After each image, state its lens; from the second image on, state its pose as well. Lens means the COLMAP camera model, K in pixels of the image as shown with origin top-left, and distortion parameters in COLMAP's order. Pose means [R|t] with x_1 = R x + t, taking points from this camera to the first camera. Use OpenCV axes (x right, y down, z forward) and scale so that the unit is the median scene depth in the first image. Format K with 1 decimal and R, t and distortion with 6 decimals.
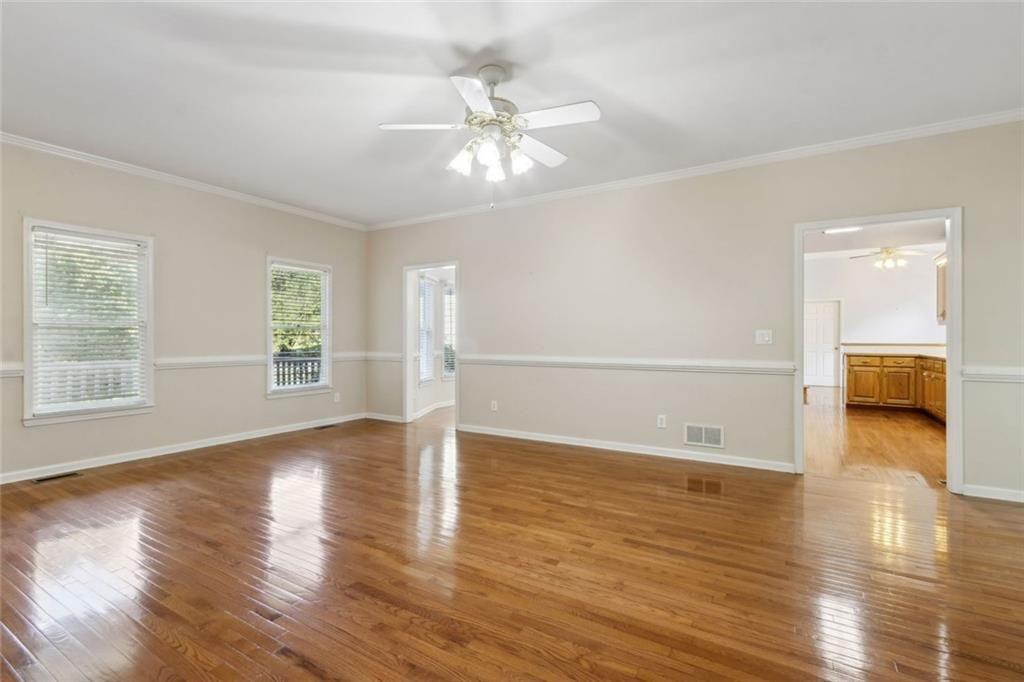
lens RADIAL K [[479.7, 0, 503.0], [0, 479.7, 333.0], [0, 0, 1]] dist [0.003457, 0.001472]
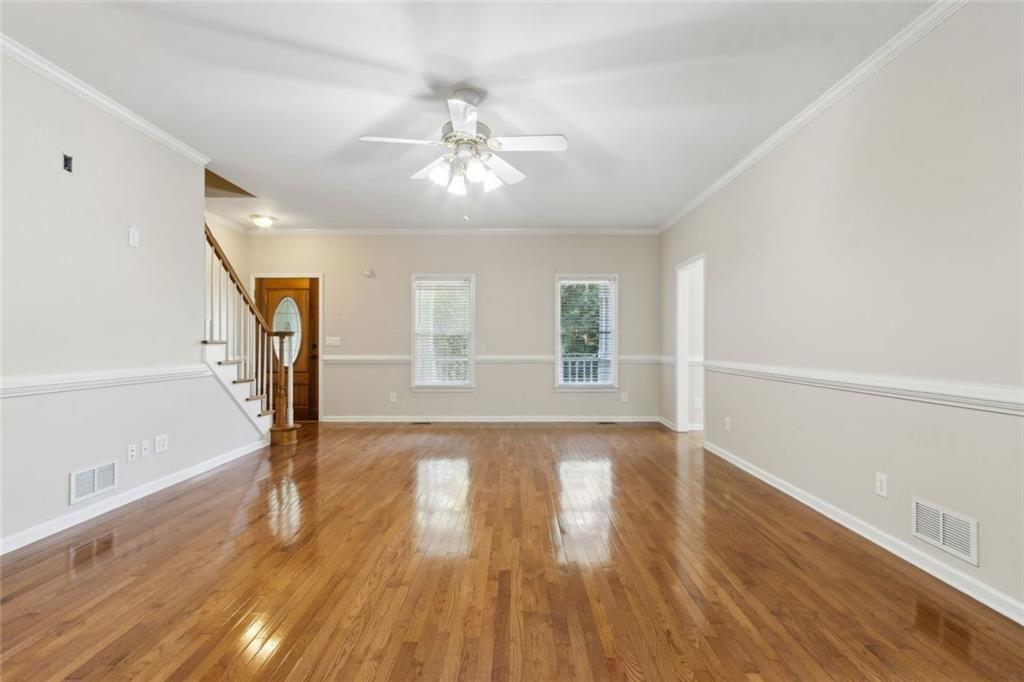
lens RADIAL K [[479.7, 0, 516.1], [0, 479.7, 338.0], [0, 0, 1]] dist [0.003457, 0.001472]
pose [[0.527839, -0.008782, -0.849299, 0.593166], [0.011625, 0.999928, -0.003114, 0.004410], [0.849265, -0.008229, 0.527903, 0.325776]]
